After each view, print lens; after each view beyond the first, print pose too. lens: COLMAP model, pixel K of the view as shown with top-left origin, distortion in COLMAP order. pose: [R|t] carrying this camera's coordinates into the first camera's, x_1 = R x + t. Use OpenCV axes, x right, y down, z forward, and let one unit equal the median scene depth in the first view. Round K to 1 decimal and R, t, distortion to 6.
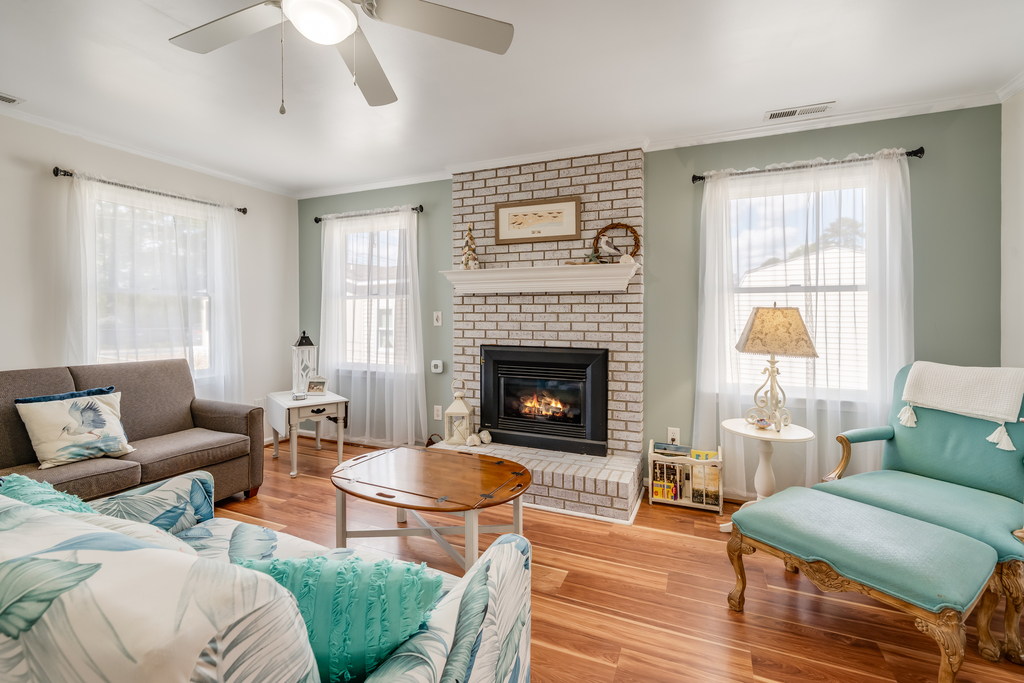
lens RADIAL K [[447.0, 0, 512.1], [0, 447.0, 319.9], [0, 0, 1]] dist [-0.000407, -0.000022]
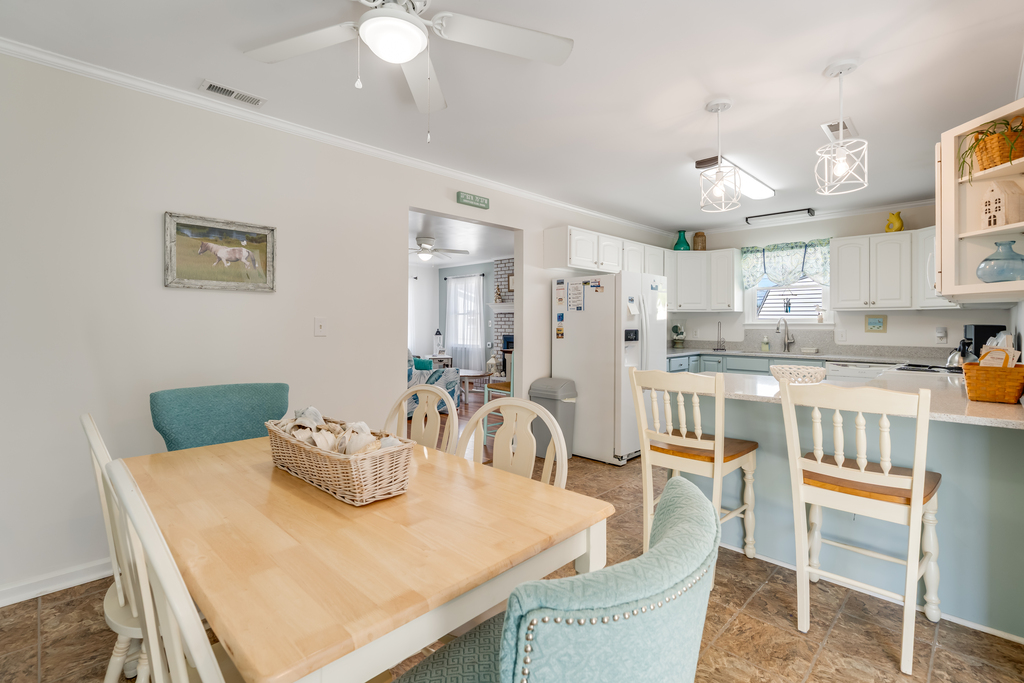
lens RADIAL K [[471.5, 0, 511.9], [0, 471.5, 330.9], [0, 0, 1]] dist [0.000912, 0.000065]
pose [[0.931992, 0.005060, -0.362442, 0.846533], [-0.002170, 0.999963, 0.008380, 0.013999], [0.362471, -0.007024, 0.931968, -1.245129]]
